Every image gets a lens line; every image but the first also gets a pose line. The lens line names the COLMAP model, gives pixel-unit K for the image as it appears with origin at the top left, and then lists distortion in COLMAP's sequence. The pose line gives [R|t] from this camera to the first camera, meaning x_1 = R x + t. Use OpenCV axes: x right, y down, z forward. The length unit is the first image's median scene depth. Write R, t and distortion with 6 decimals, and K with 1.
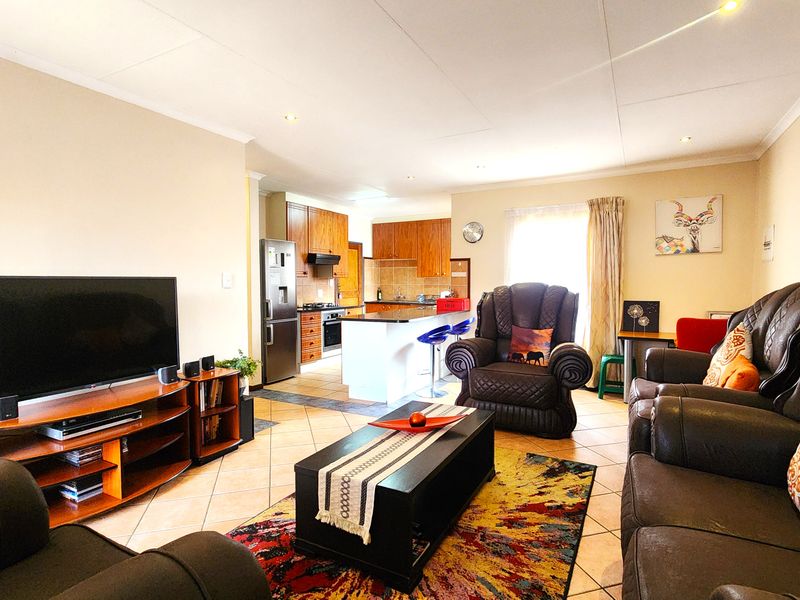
lens RADIAL K [[433.5, 0, 399.2], [0, 433.5, 299.8], [0, 0, 1]] dist [-0.000818, -0.000486]
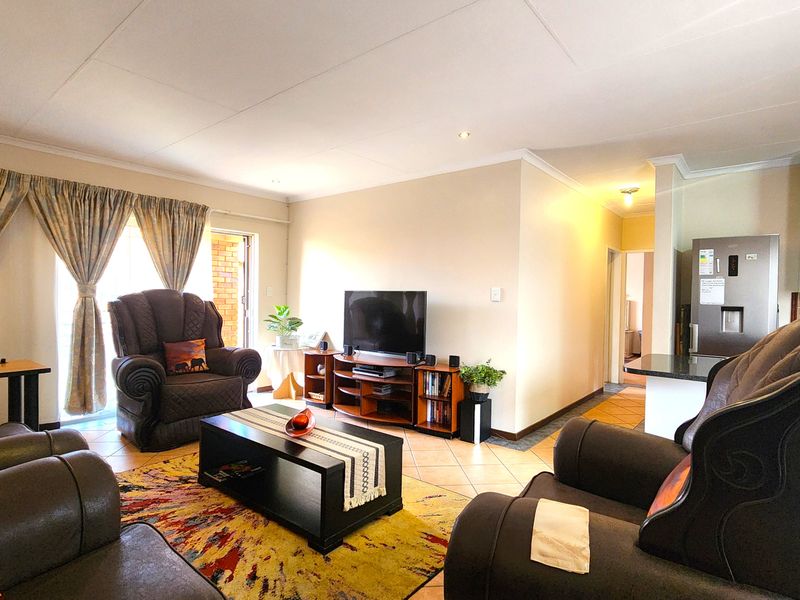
lens RADIAL K [[433.5, 0, 399.0], [0, 433.5, 300.4], [0, 0, 1]] dist [-0.000818, -0.000486]
pose [[-0.178326, 0.013133, -0.983884, 0.424241], [-0.057413, 0.998068, 0.023728, -0.024454], [0.982295, 0.060719, -0.177228, 0.568168]]
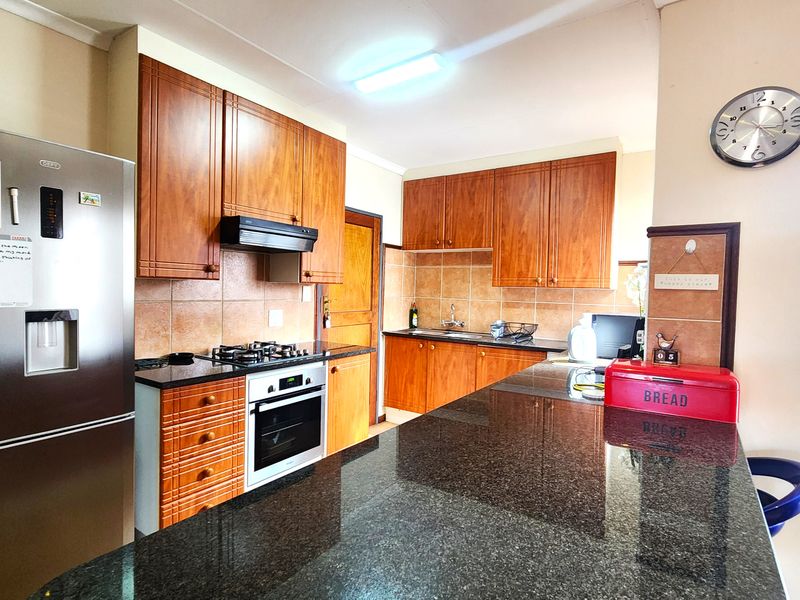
lens RADIAL K [[433.5, 0, 400.0], [0, 433.5, 303.8], [0, 0, 1]] dist [-0.000818, -0.000486]
pose [[0.995590, 0.028199, -0.089471, -0.022234], [-0.028761, 0.999574, -0.004996, -0.036567], [0.089292, 0.007547, 0.995977, 0.681946]]
